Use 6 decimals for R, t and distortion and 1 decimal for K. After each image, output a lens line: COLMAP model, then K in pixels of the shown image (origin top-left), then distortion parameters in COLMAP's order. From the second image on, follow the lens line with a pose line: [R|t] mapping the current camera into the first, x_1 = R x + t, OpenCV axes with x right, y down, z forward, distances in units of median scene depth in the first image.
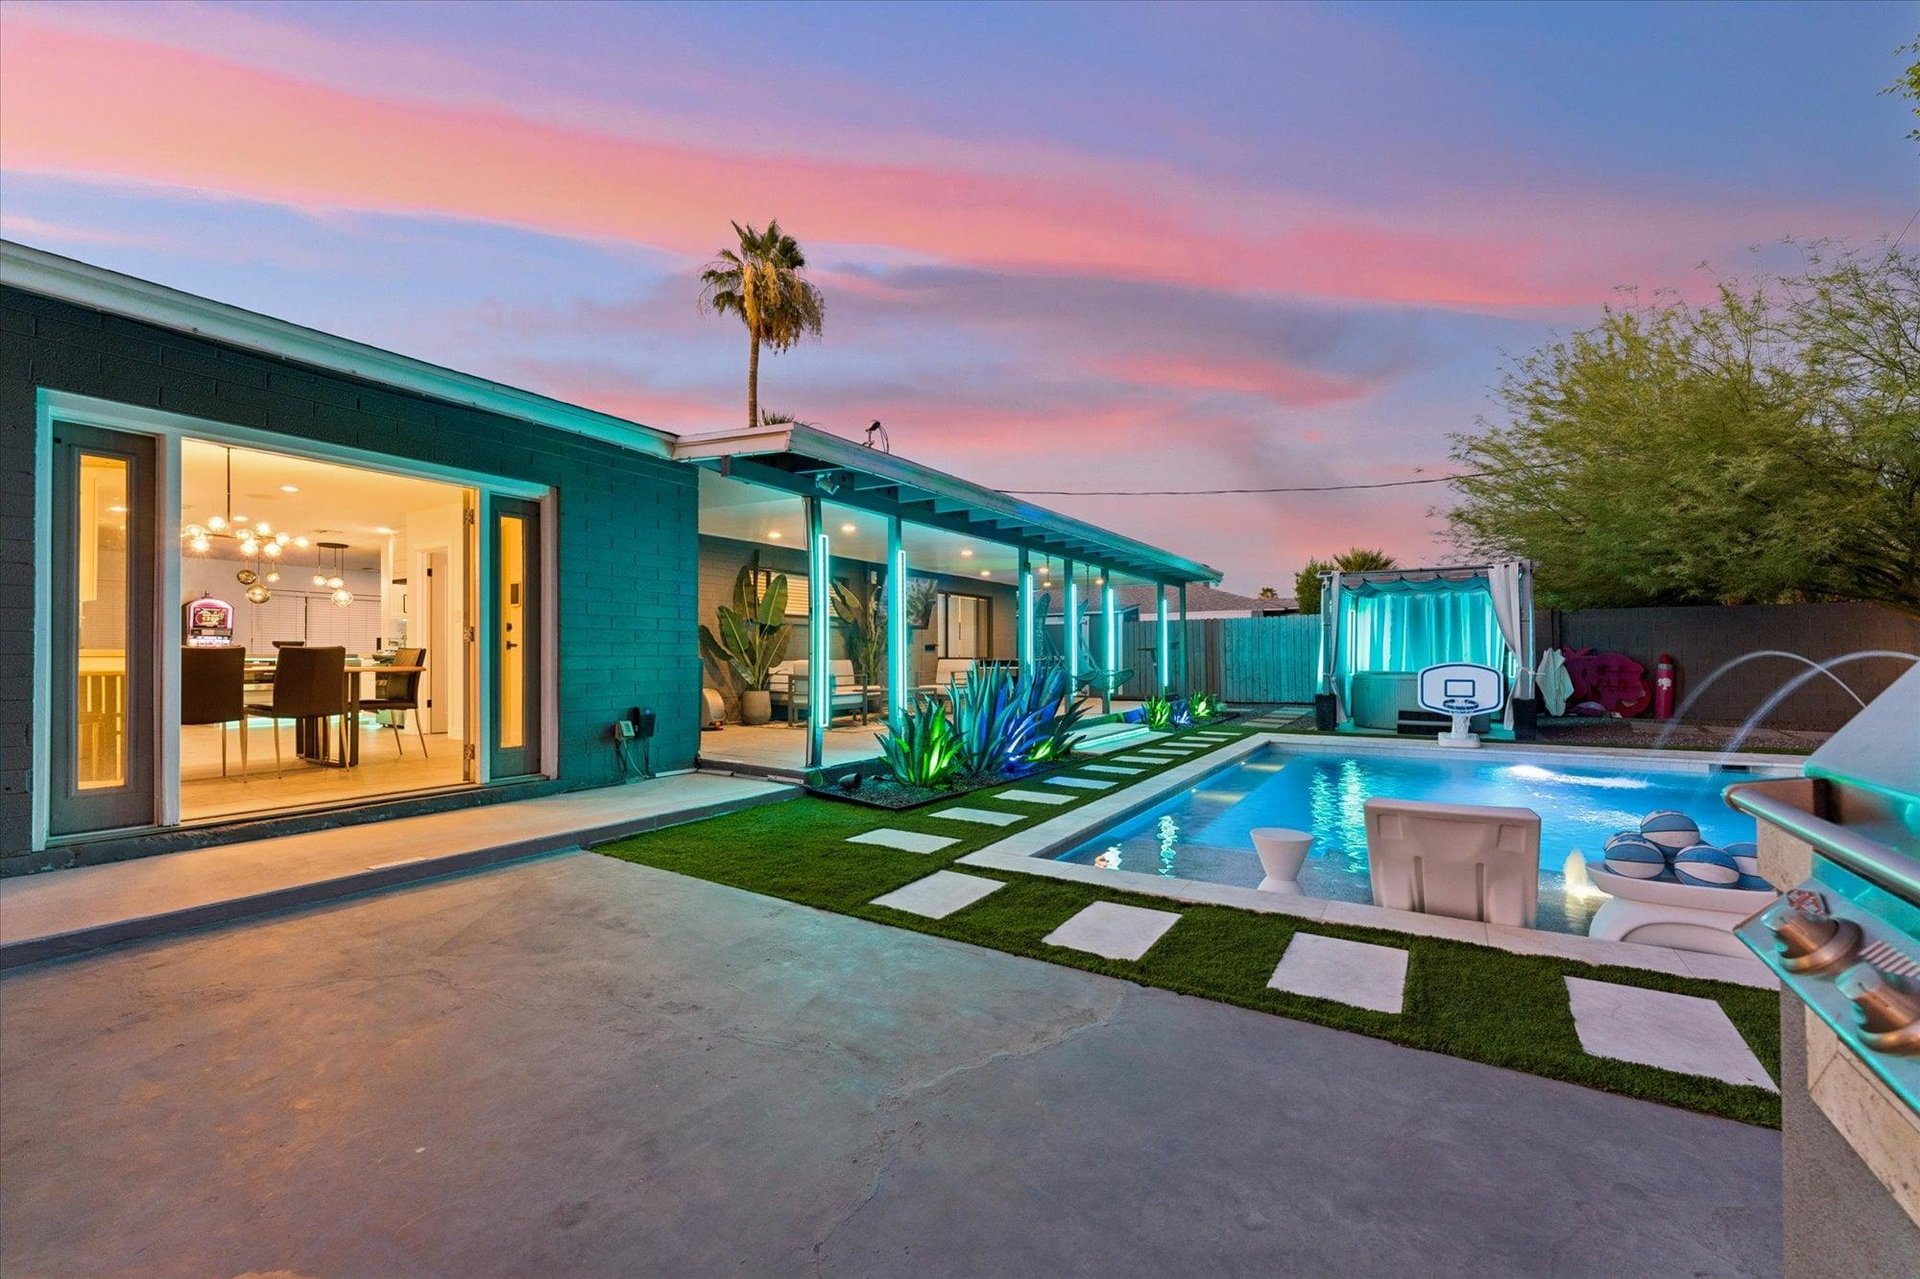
lens RADIAL K [[772.6, 0, 967.6], [0, 772.6, 650.3], [0, 0, 1]] dist [-0.001800, -0.000673]
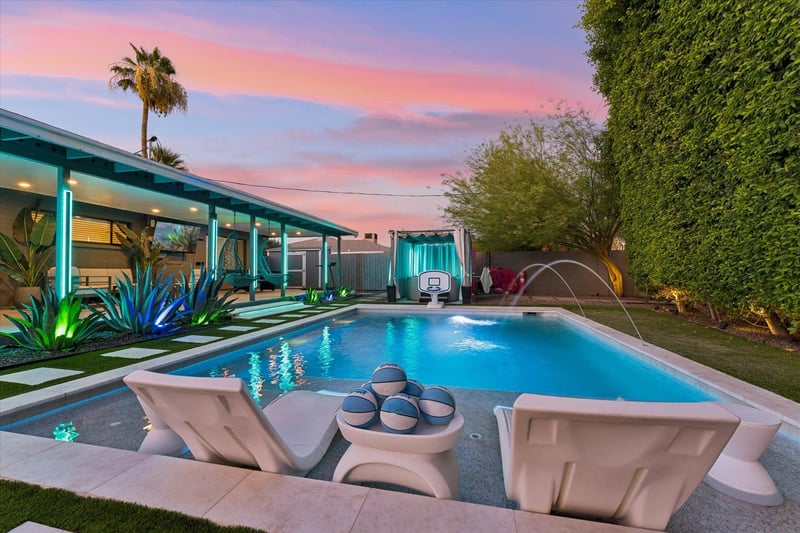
lens RADIAL K [[321.9, 0, 393.9], [0, 321.9, 268.7], [0, 0, 1]] dist [-0.001800, -0.000673]
pose [[0.949200, 0.005030, 0.314632, 0.168788], [-0.003377, 0.999977, -0.005800, 0.012793], [-0.314654, 0.004443, 0.949196, 0.112648]]
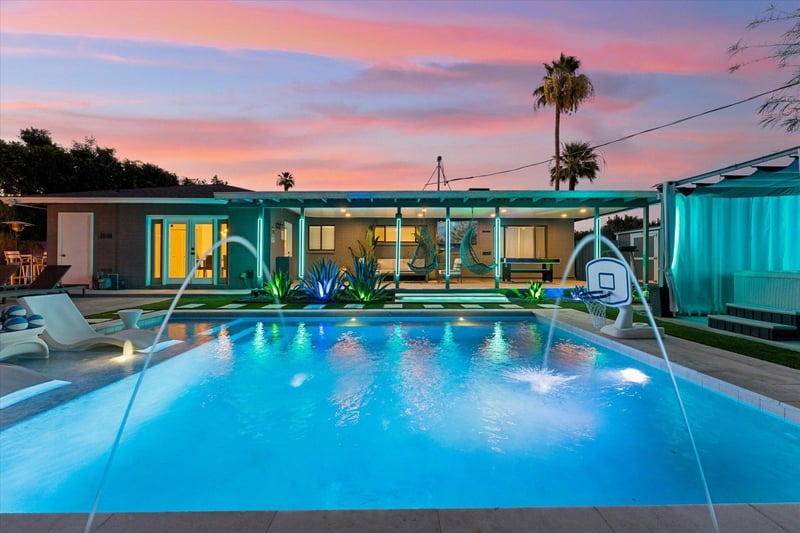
lens RADIAL K [[321.9, 0, 401.4], [0, 321.9, 261.7], [0, 0, 1]] dist [-0.001800, -0.000673]
pose [[0.547424, 0.005506, -0.836837, 0.633899], [0.004820, 0.999941, 0.009732, 0.010896], [0.836841, -0.009361, 0.547365, 0.369583]]
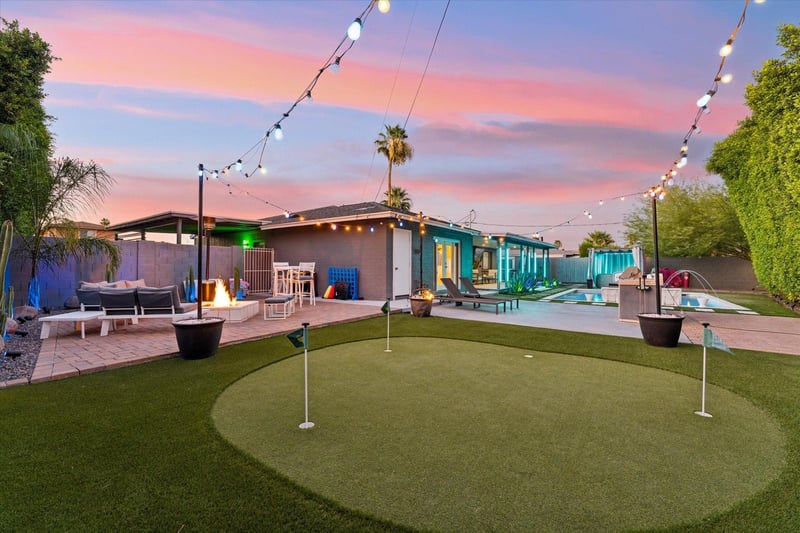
lens RADIAL K [[321.9, 0, 403.3], [0, 321.9, 266.8], [0, 0, 1]] dist [-0.001800, -0.000673]
pose [[0.997554, 0.008469, -0.069390, -0.356832], [-0.008006, 0.999944, 0.006950, -0.010571], [0.069445, -0.006377, 0.997565, -0.674092]]
